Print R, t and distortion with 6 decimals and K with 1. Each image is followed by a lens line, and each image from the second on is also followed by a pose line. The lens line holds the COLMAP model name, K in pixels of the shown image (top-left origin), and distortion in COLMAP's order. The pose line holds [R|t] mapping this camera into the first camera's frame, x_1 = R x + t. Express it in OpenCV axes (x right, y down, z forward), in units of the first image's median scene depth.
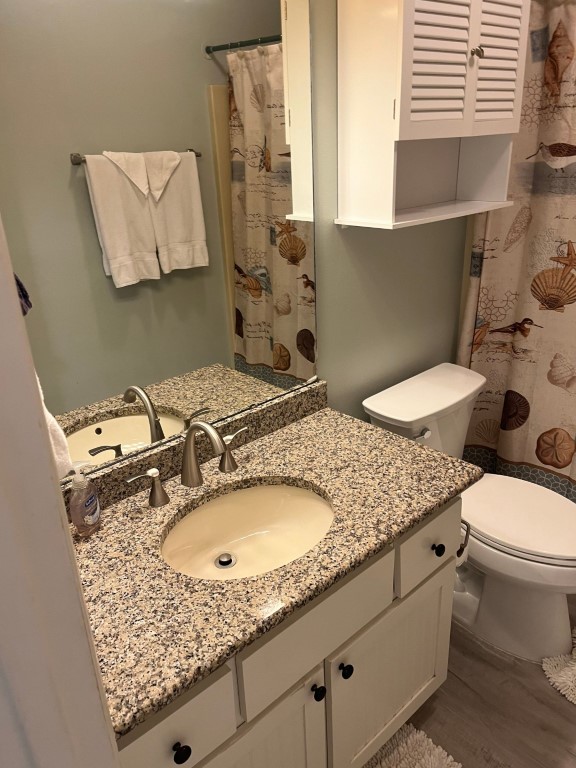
lens RADIAL K [[583.6, 0, 291.0], [0, 583.6, 385.7], [0, 0, 1]] dist [0.048153, -0.062332]
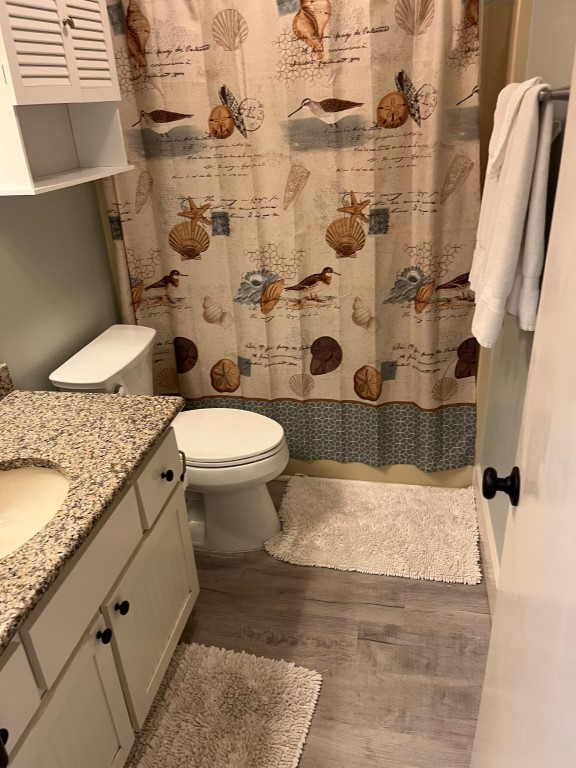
lens RADIAL K [[583.6, 0, 289.9], [0, 583.6, 387.9], [0, 0, 1]] dist [0.048153, -0.062332]
pose [[0.803946, -0.271034, 0.529351, -0.086724], [0.255178, 0.961219, 0.104606, 0.048901], [-0.537174, 0.050981, 0.841930, -0.060340]]
